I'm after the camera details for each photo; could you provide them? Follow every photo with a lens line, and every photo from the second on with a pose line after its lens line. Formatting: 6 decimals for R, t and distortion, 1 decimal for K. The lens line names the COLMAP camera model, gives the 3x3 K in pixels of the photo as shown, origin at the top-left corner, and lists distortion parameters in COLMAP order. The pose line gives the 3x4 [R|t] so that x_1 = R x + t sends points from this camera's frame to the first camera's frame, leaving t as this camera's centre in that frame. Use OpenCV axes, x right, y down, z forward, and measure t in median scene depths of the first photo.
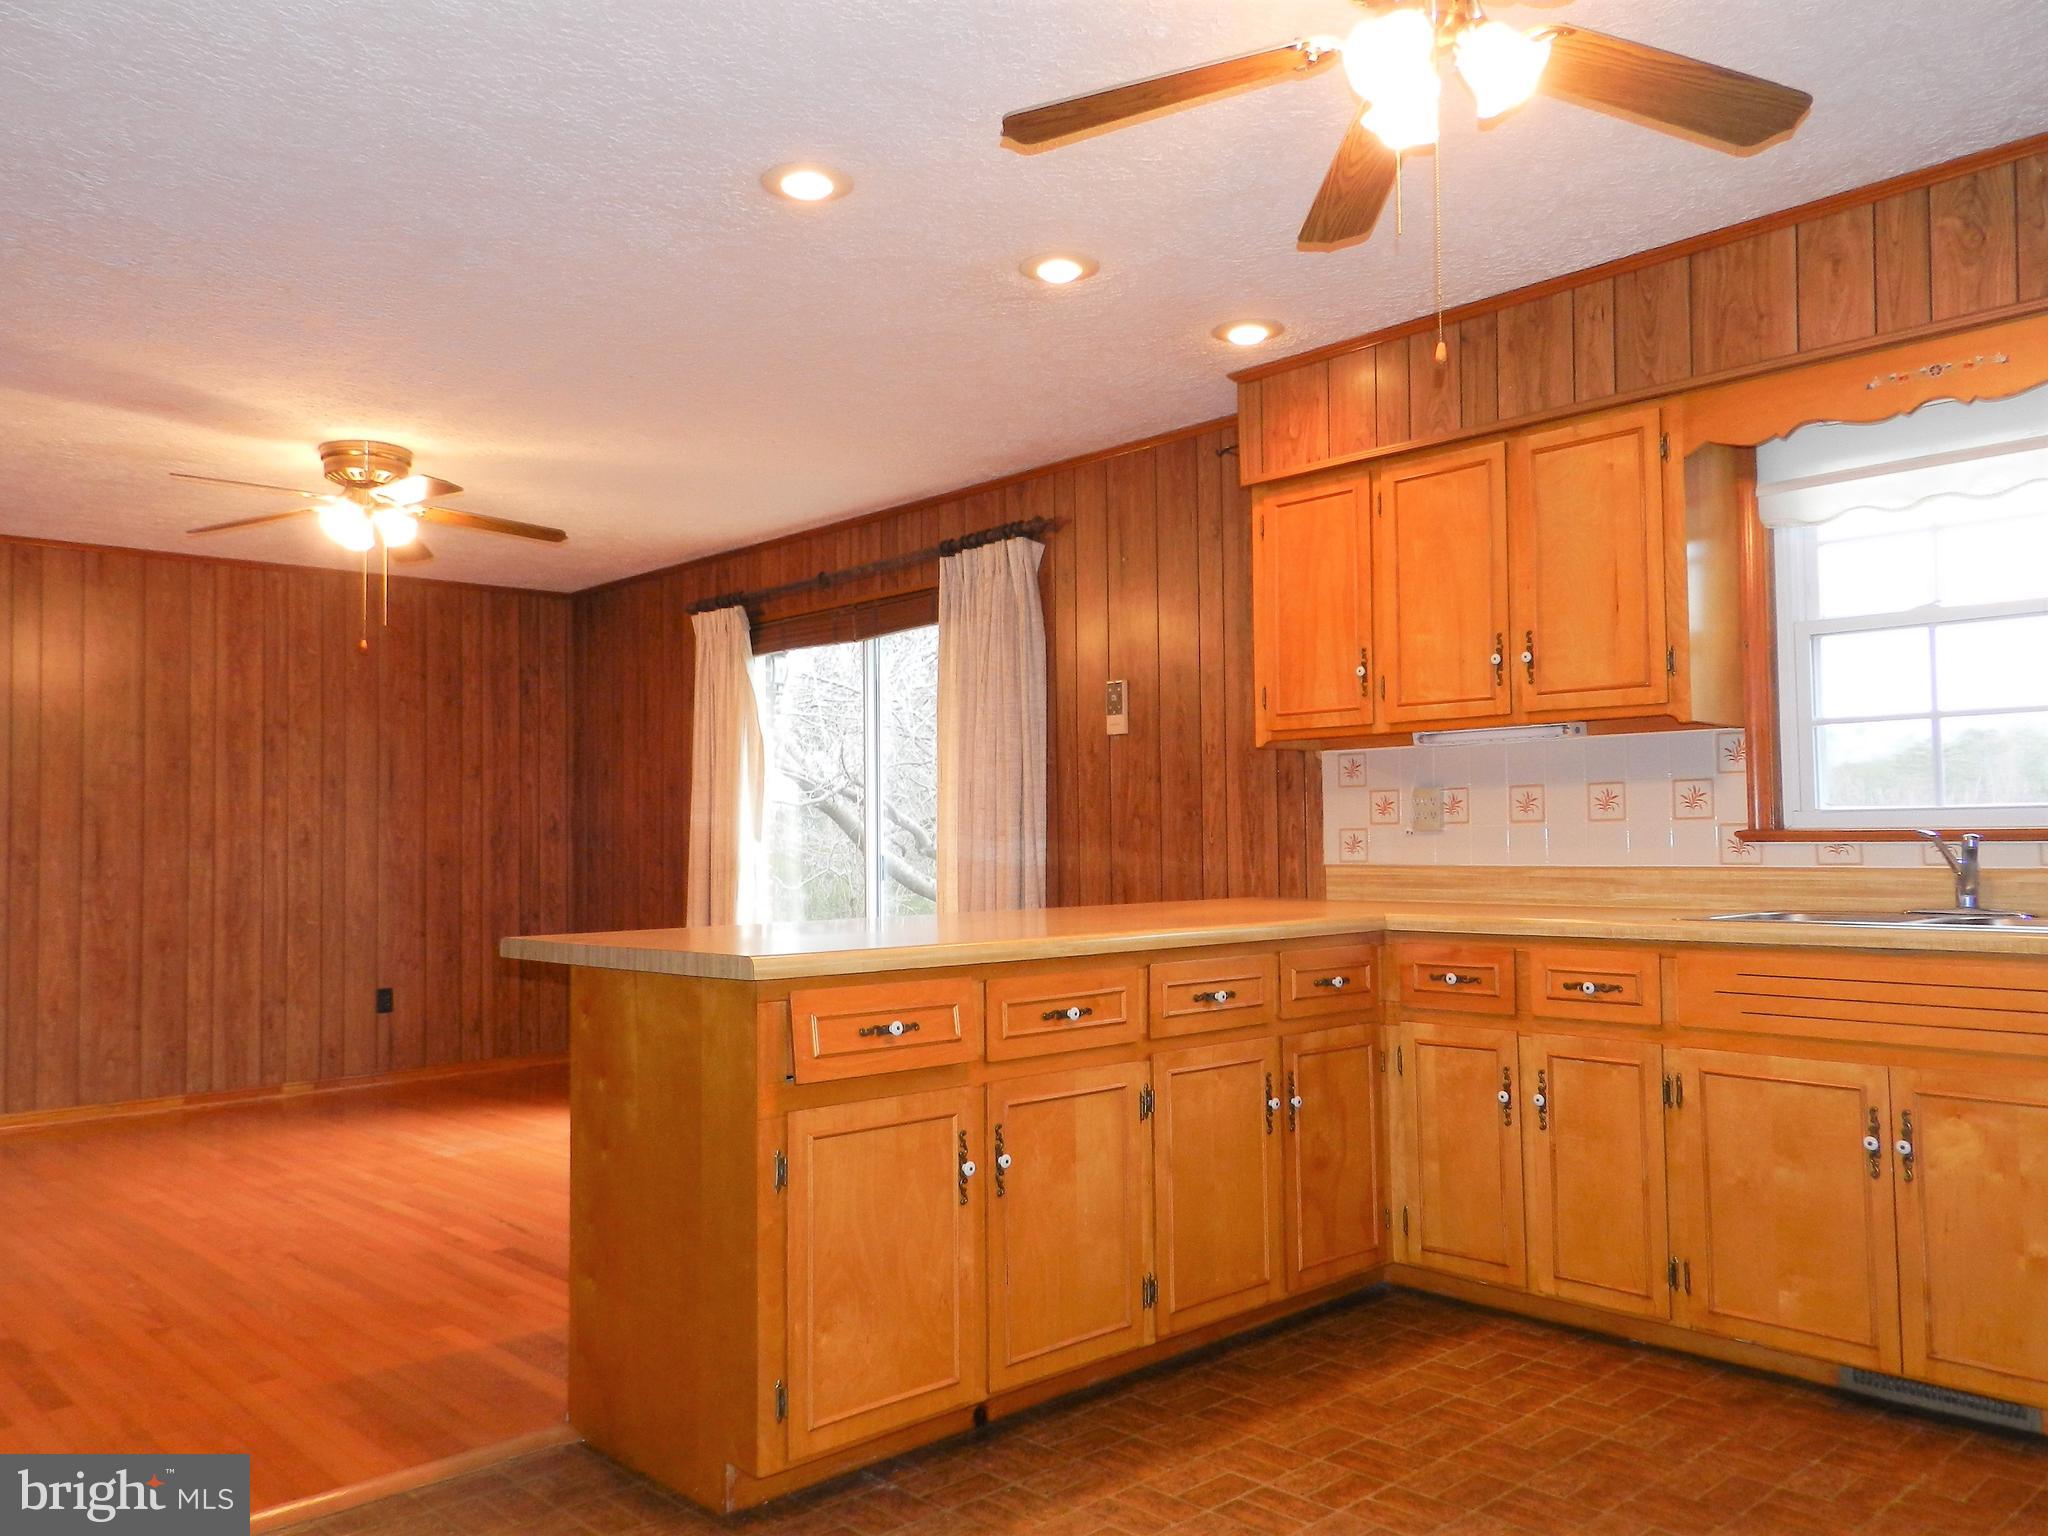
lens RADIAL K [[1569.5, 0, 1024.0], [0, 1569.5, 768.0], [0, 0, 1]] dist [0.027058, -0.014392]
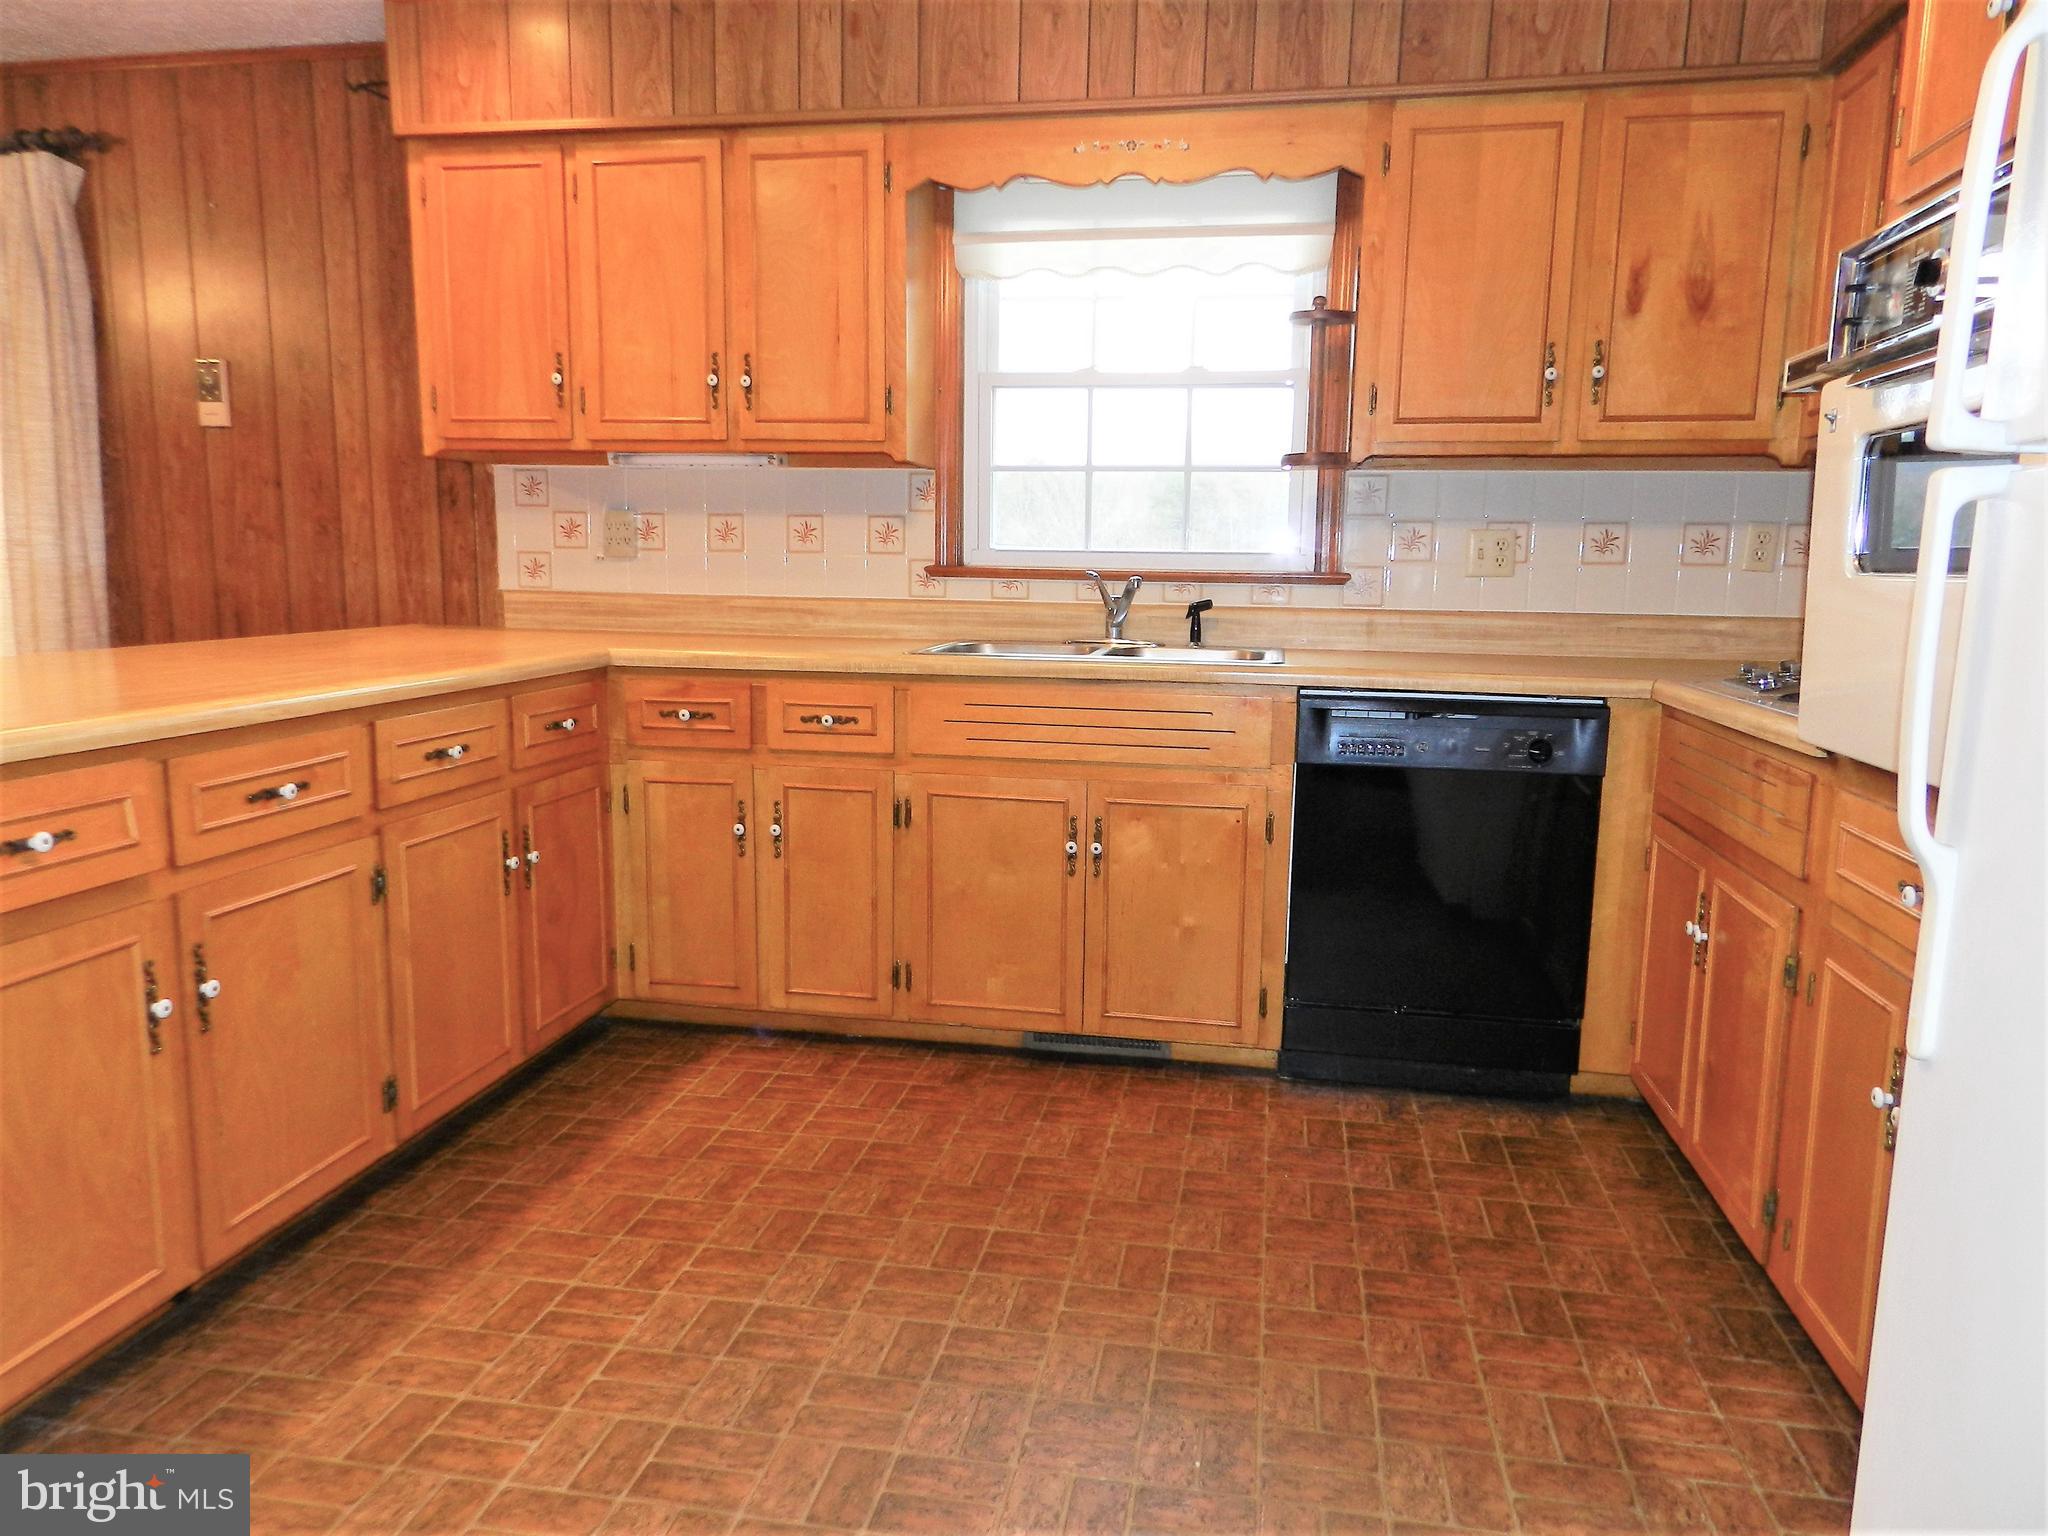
lens RADIAL K [[1395.5, 0, 1024.0], [0, 1395.5, 768.0], [0, 0, 1]] dist [0.025321, -0.009706]
pose [[0.803185, -0.067823, 0.591857, -0.076860], [-0.051649, 0.981830, 0.182601, -0.002979], [-0.593487, -0.177231, 0.785088, 0.196712]]
